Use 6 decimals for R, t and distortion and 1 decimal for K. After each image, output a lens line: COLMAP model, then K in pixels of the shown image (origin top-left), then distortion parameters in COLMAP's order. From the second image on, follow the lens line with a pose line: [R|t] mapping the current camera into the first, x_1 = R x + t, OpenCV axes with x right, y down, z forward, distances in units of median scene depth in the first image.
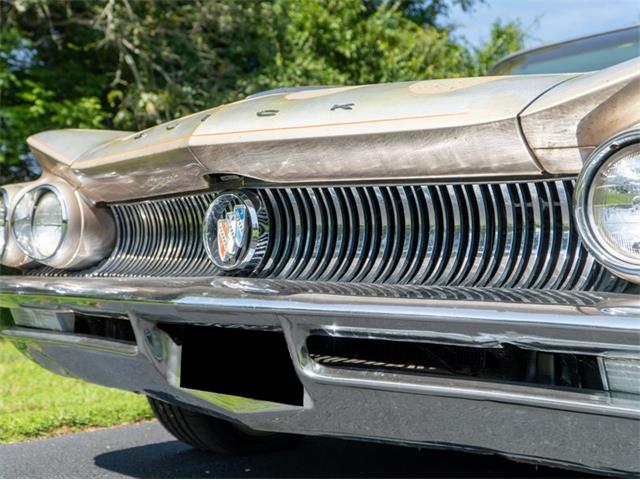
lens RADIAL K [[888.0, 0, 326.9], [0, 888.0, 240.9], [0, 0, 1]] dist [0.078208, 0.000000]
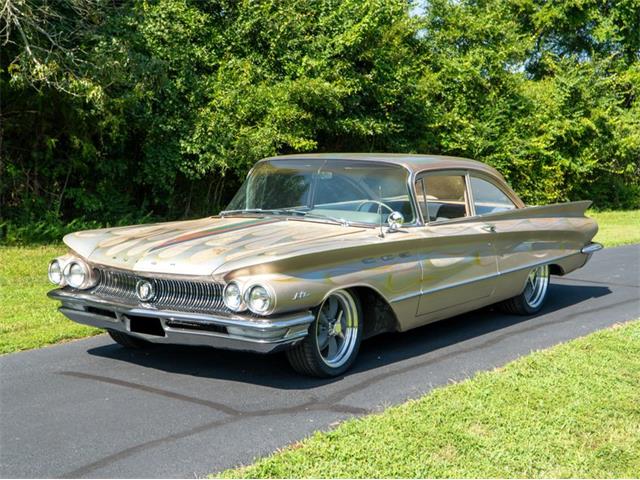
lens RADIAL K [[1012.2, 0, 342.0], [0, 1012.2, 229.7], [0, 0, 1]] dist [0.082811, 0.000000]
pose [[0.990966, -0.021266, 0.132417, 0.112926], [0.003827, 0.991430, 0.130583, -0.599734], [-0.134059, -0.128897, 0.982555, -2.388730]]
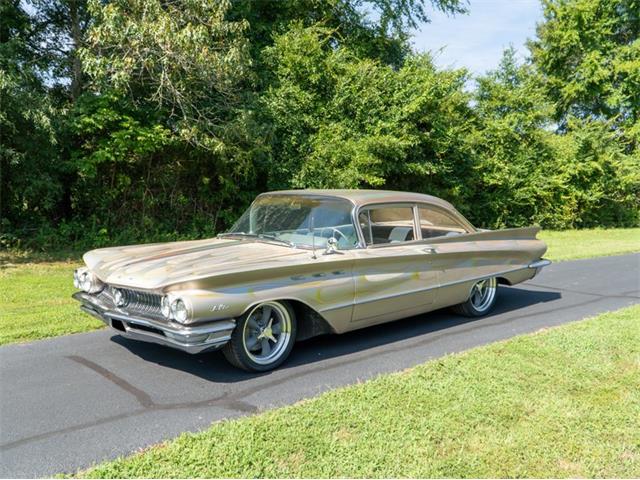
lens RADIAL K [[638.4, 0, 331.3], [0, 638.4, 243.2], [0, 0, 1]] dist [0.040947, 0.000000]
pose [[0.998101, -0.005506, -0.061346, 0.921551], [0.014248, 0.989621, 0.142995, -0.571029], [0.059922, -0.143598, 0.987820, -1.679927]]
